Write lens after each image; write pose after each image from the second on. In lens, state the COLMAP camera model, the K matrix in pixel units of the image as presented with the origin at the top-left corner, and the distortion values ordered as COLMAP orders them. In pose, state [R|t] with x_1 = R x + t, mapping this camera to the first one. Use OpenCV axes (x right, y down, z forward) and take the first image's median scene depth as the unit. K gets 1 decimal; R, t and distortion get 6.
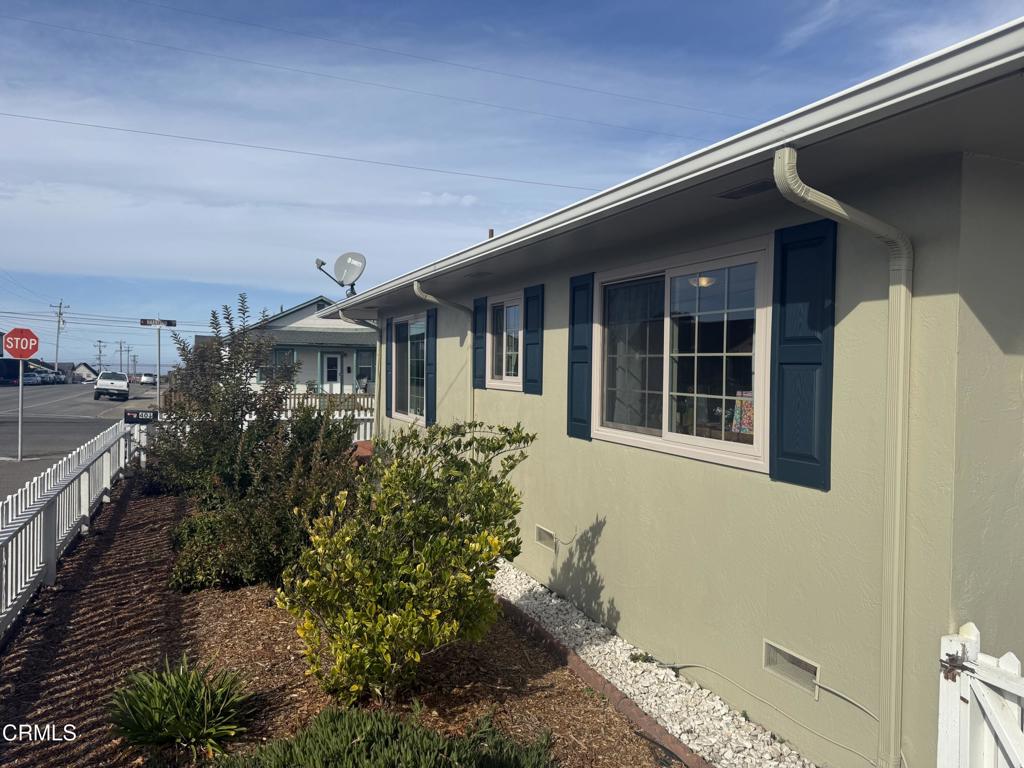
lens RADIAL K [[719.7, 0, 516.5], [0, 719.7, 376.1], [0, 0, 1]] dist [0.044681, -0.049354]
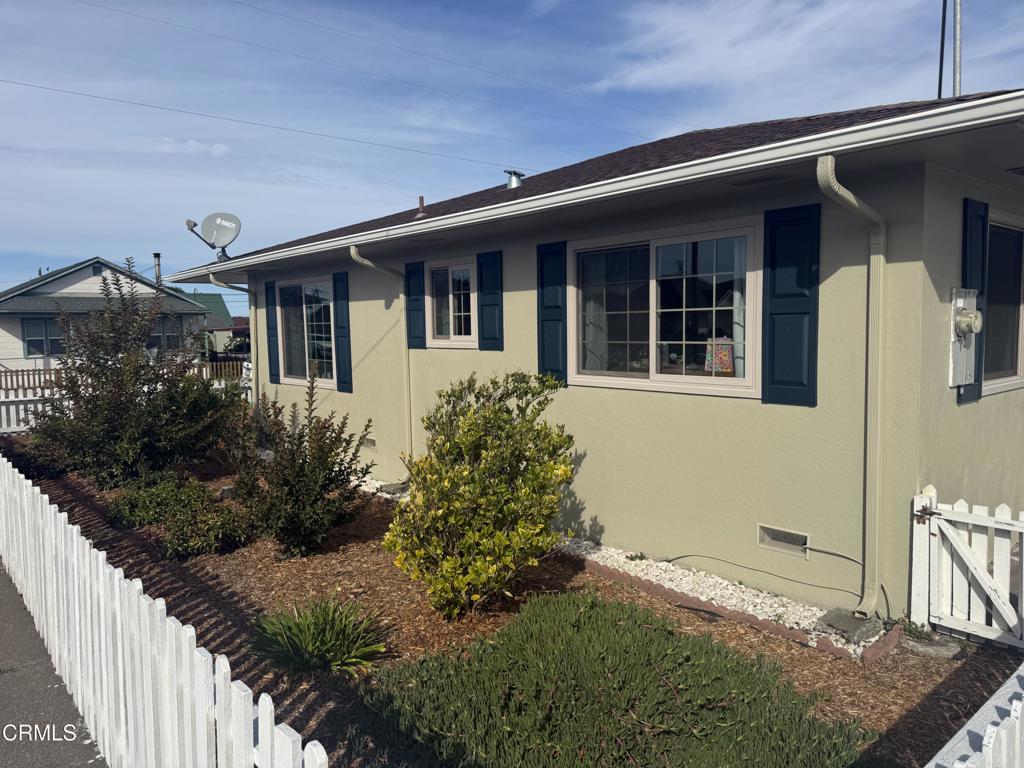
lens RADIAL K [[719.7, 0, 507.8], [0, 719.7, 380.4], [0, 0, 1]] dist [0.044681, -0.049354]
pose [[0.955763, -0.052329, 0.289444, -0.351913], [0.034732, 0.997241, 0.065605, -0.000344], [-0.292079, -0.052650, 0.954944, -0.088778]]
